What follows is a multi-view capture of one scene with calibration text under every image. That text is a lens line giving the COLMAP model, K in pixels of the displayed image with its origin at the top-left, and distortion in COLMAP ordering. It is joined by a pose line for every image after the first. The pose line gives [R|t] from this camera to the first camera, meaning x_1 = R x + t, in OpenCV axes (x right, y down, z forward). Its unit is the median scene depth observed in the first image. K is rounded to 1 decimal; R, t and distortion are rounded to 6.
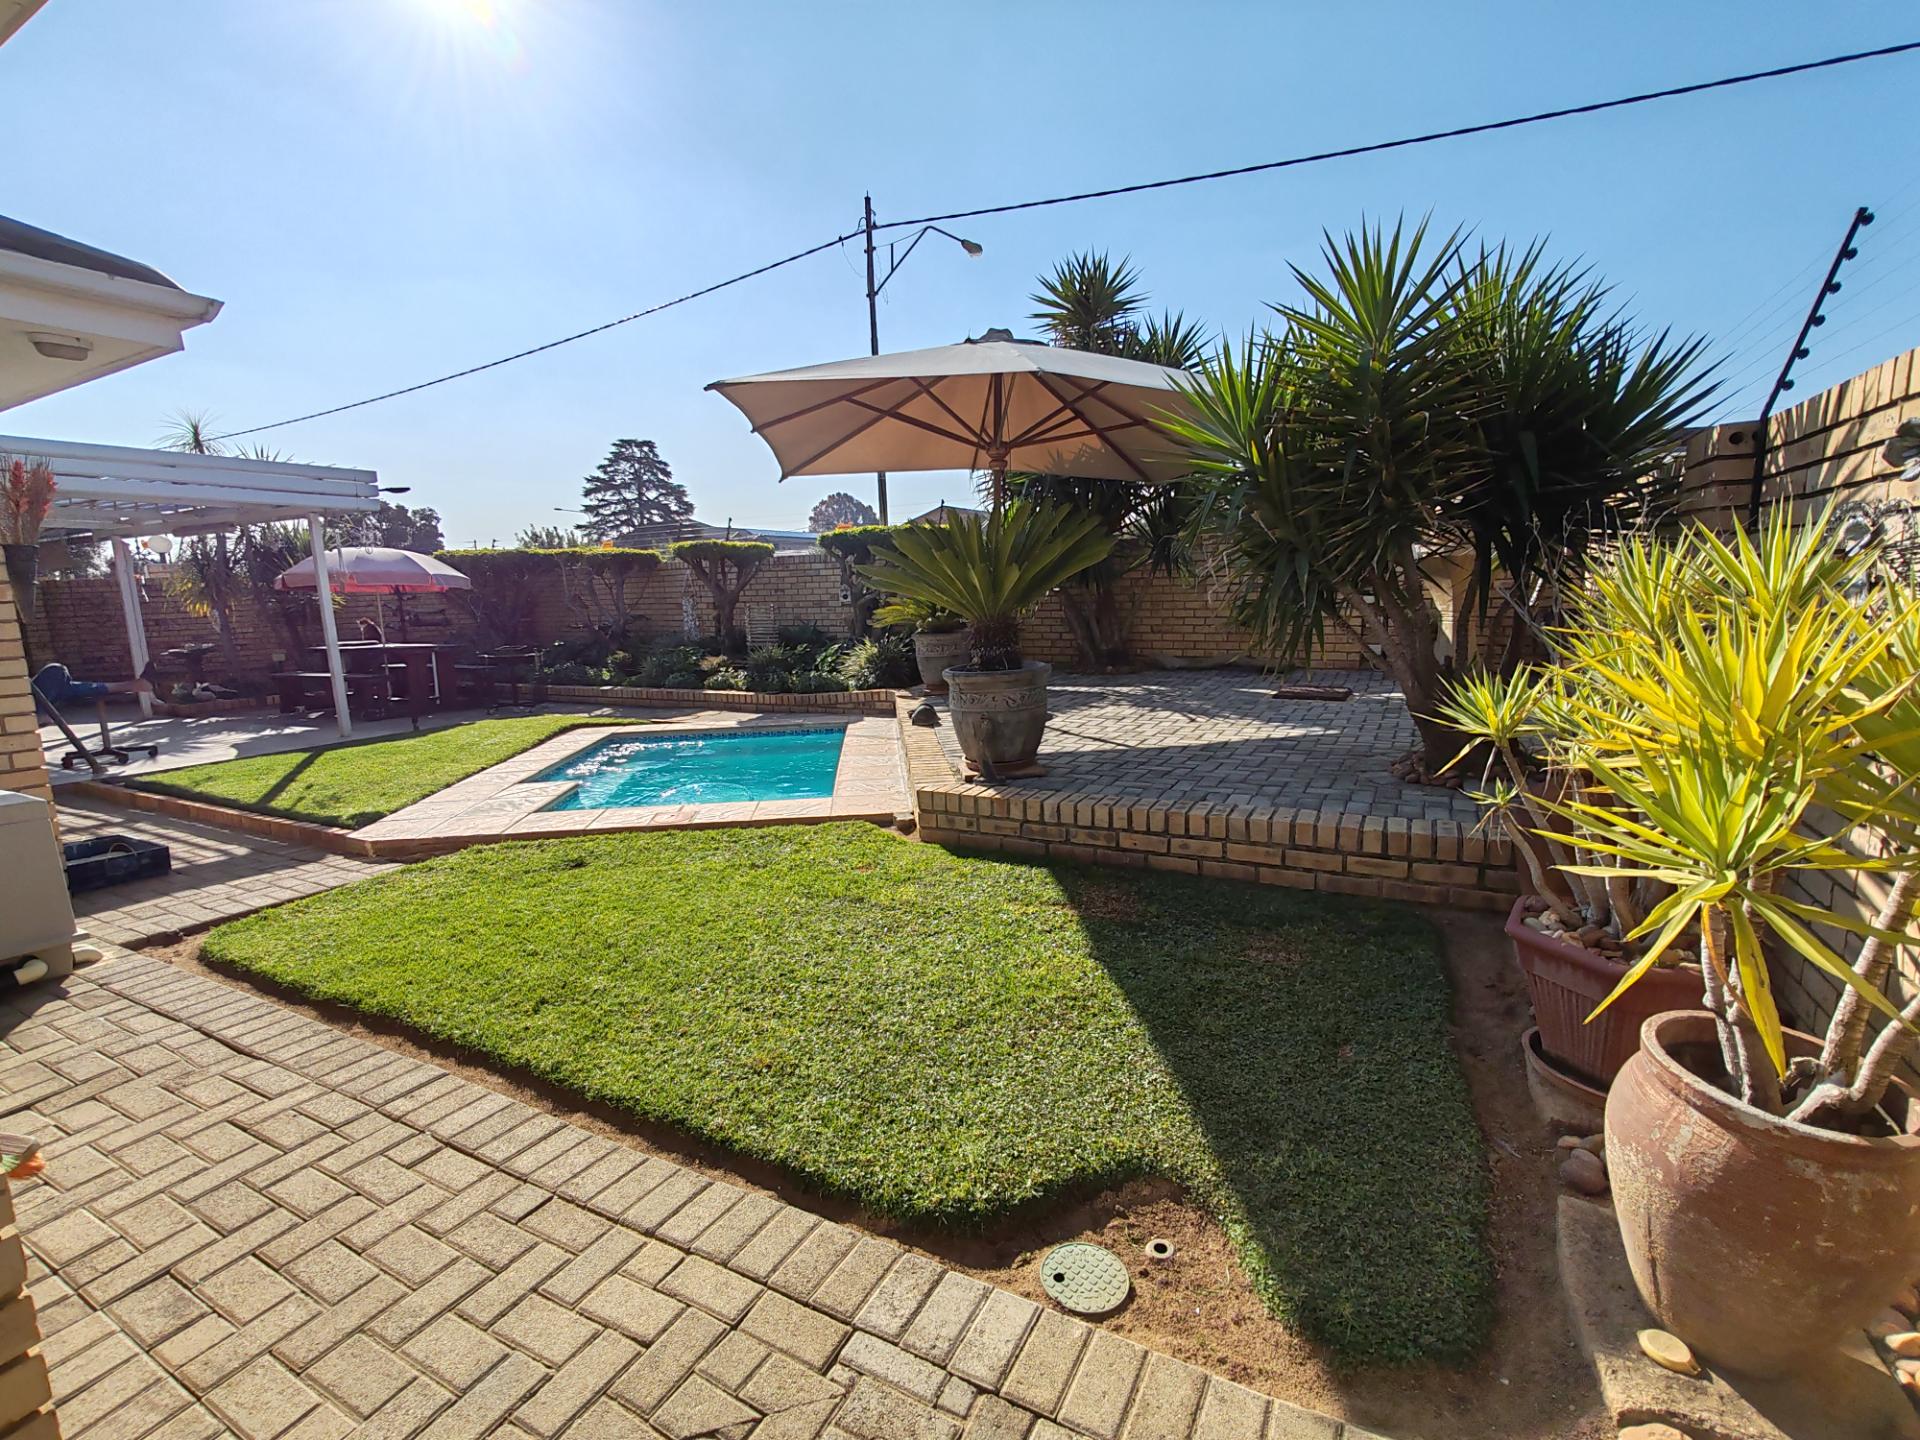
lens RADIAL K [[870.3, 0, 958.5], [0, 870.3, 720.0], [0, 0, 1]] dist [-0.001614, 0.002700]
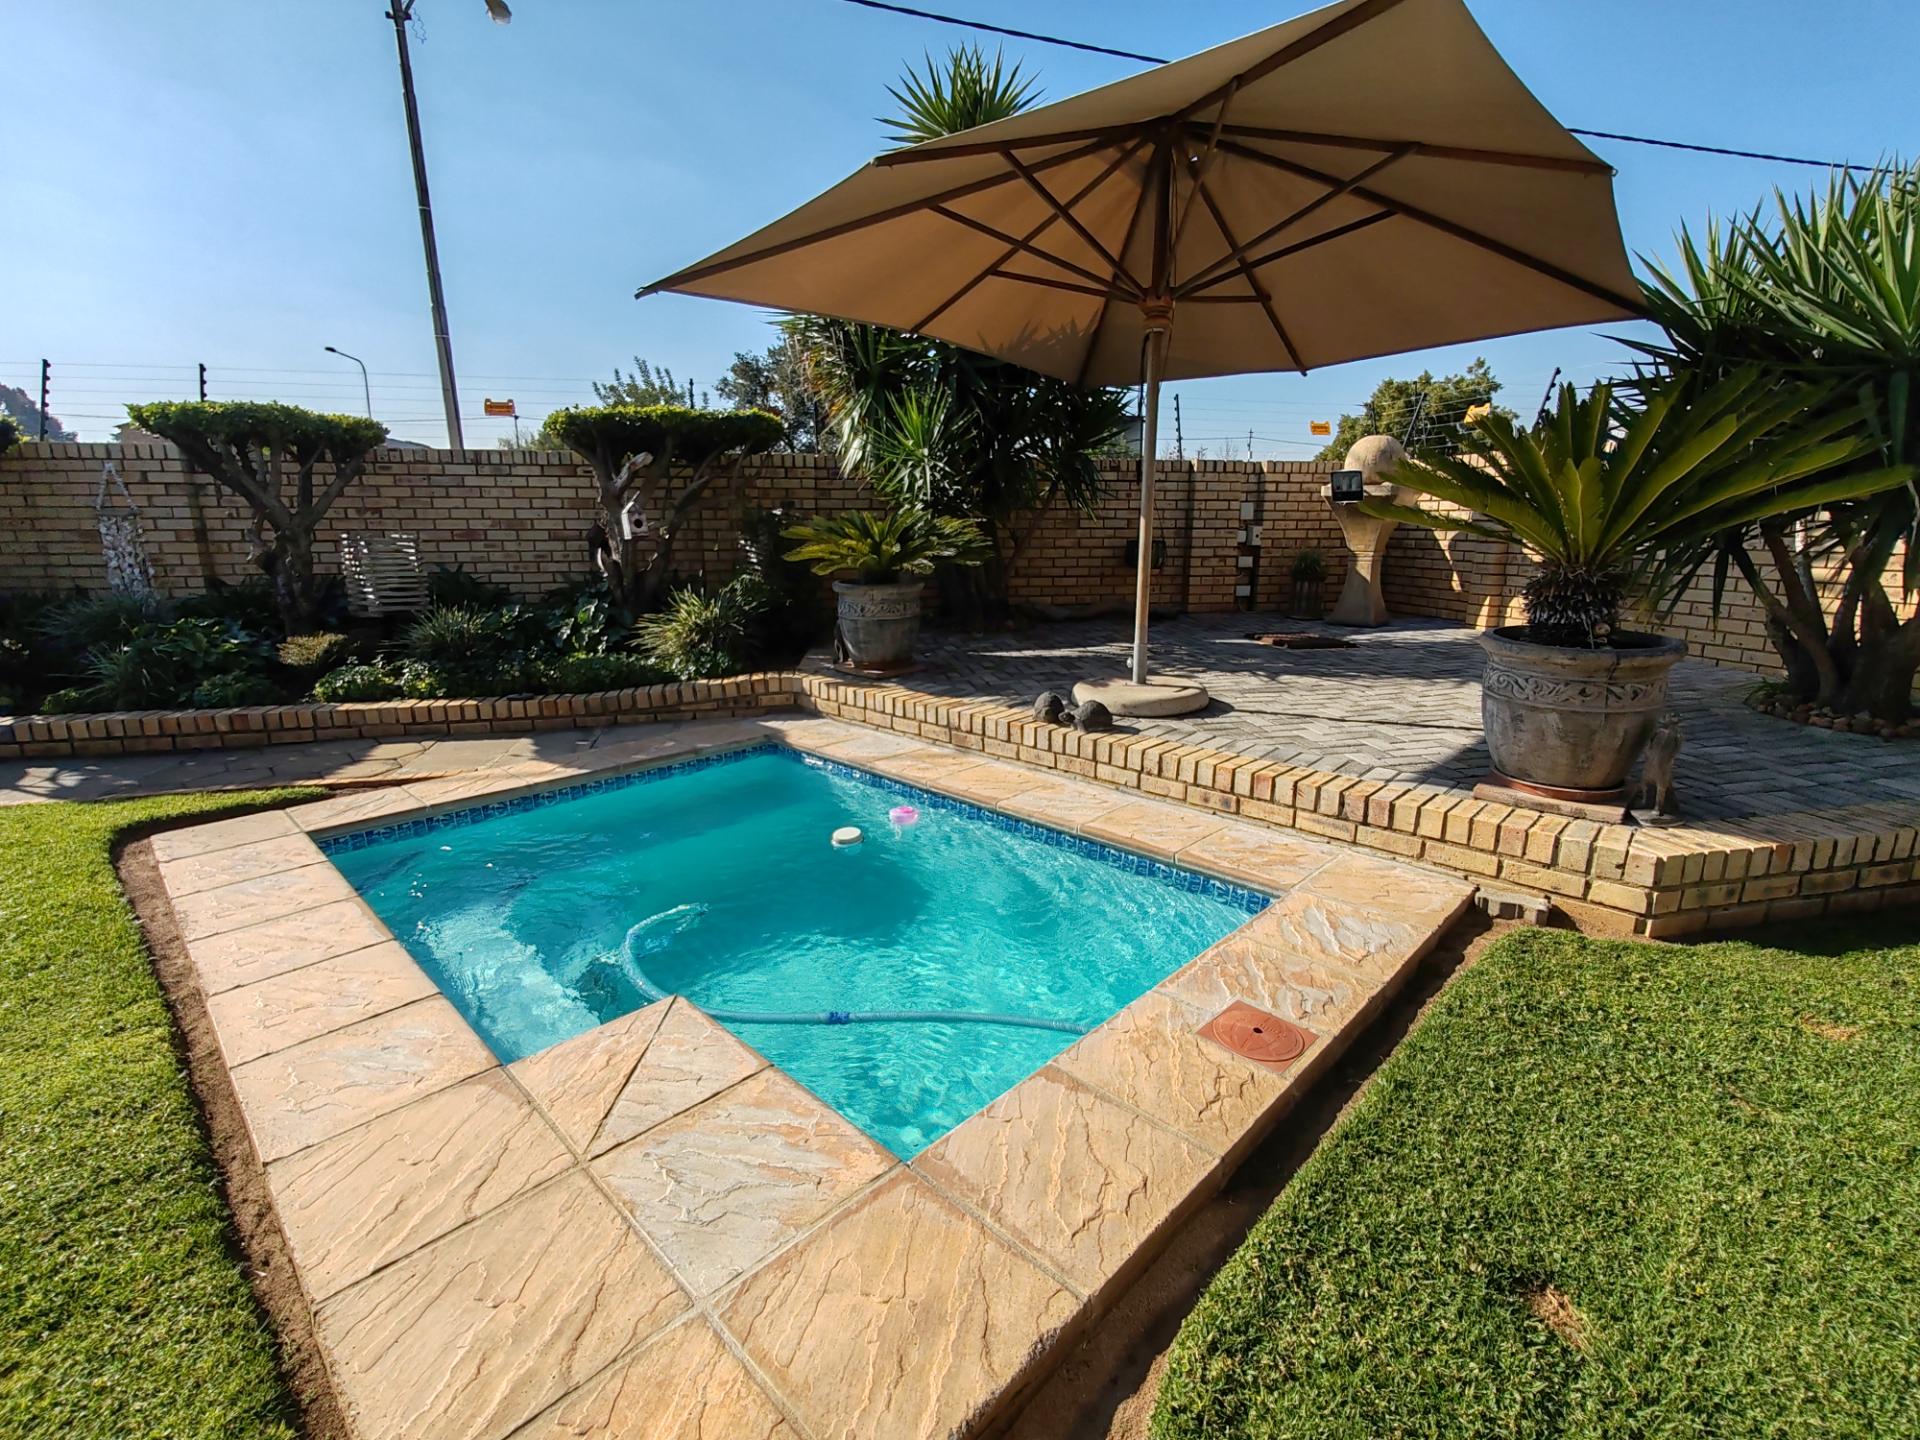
lens RADIAL K [[870.3, 0, 952.2], [0, 870.3, 722.9], [0, 0, 1]] dist [-0.001614, 0.002700]
pose [[0.761948, -0.122654, 0.635917, -0.280045], [0.076949, 0.992093, 0.099152, -0.037738], [-0.643050, -0.026615, 0.765361, 0.311208]]
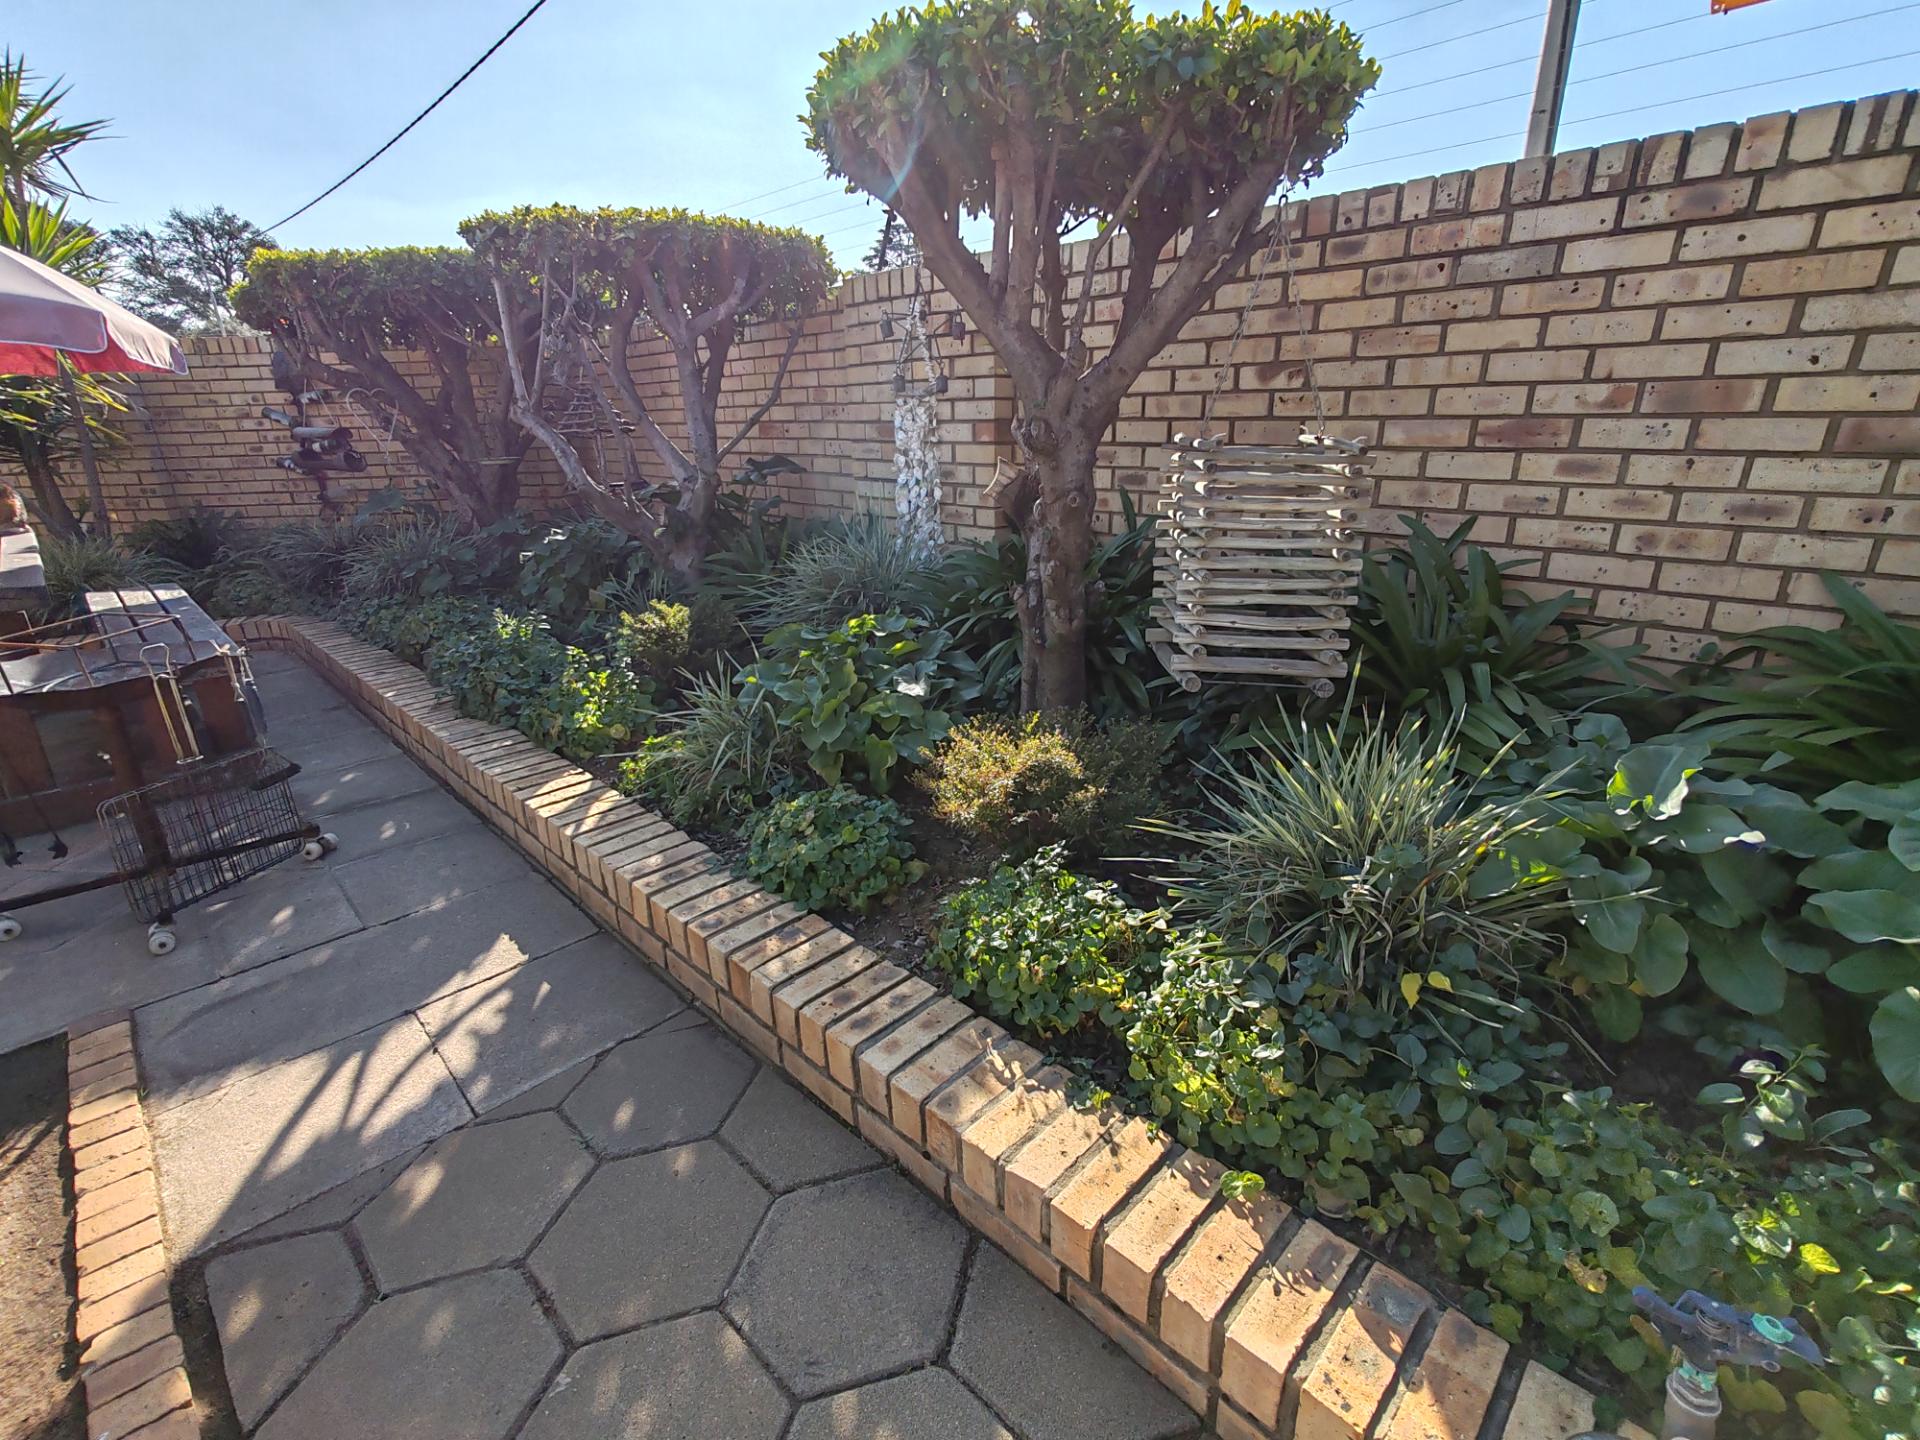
lens RADIAL K [[870.3, 0, 957.5], [0, 870.3, 722.6], [0, 0, 1]] dist [-0.001614, 0.002700]
pose [[0.956855, 0.106622, -0.270298, -0.206868], [-0.050336, 0.977003, 0.207200, -0.096753], [0.286174, -0.184655, 0.940216, 0.712360]]
